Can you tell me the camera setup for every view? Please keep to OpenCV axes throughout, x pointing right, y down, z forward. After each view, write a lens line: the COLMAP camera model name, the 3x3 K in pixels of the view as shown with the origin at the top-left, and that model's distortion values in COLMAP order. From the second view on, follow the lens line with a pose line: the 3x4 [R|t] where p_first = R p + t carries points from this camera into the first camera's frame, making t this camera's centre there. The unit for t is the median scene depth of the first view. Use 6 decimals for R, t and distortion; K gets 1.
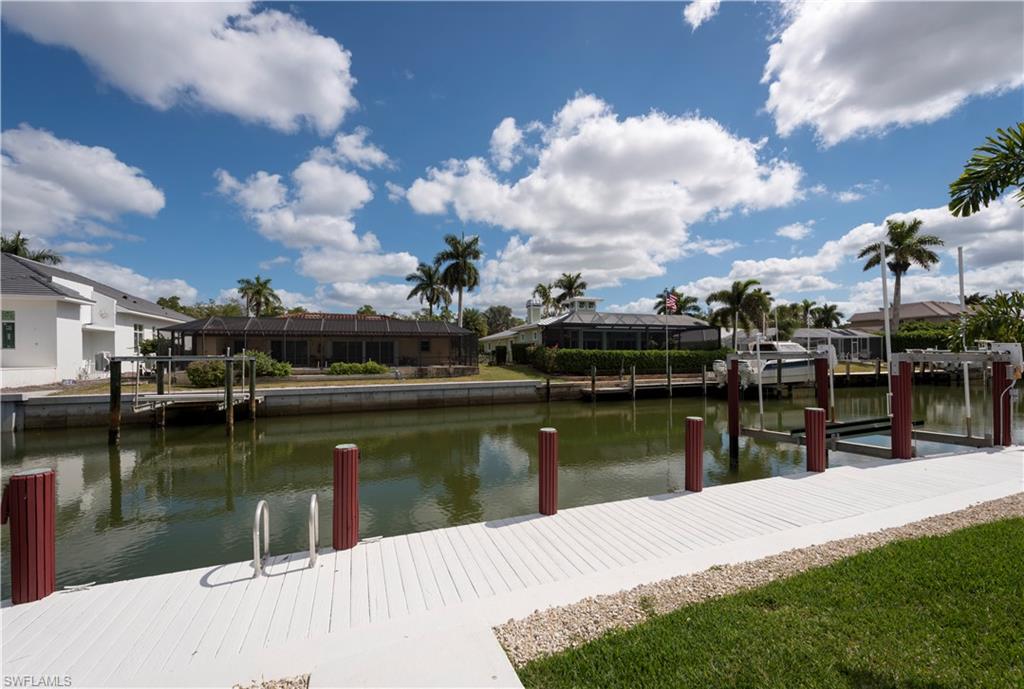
lens RADIAL K [[394.0, 0, 493.8], [0, 394.0, 349.0], [0, 0, 1]] dist [0.017388, -0.006525]
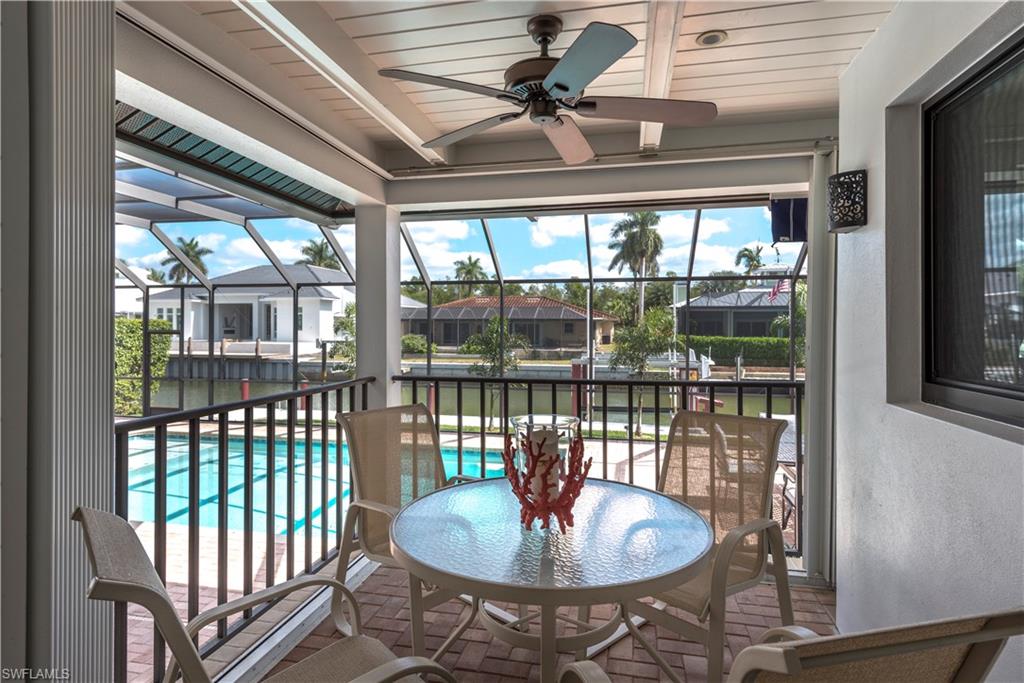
lens RADIAL K [[532.5, 0, 515.9], [0, 532.5, 319.7], [0, 0, 1]] dist [-0.000105, -0.000012]
pose [[0.844354, 0.005288, -0.535759, 0.520016], [-0.001162, 0.999967, 0.008039, -0.046224], [0.535784, -0.006166, 0.844333, -0.274129]]
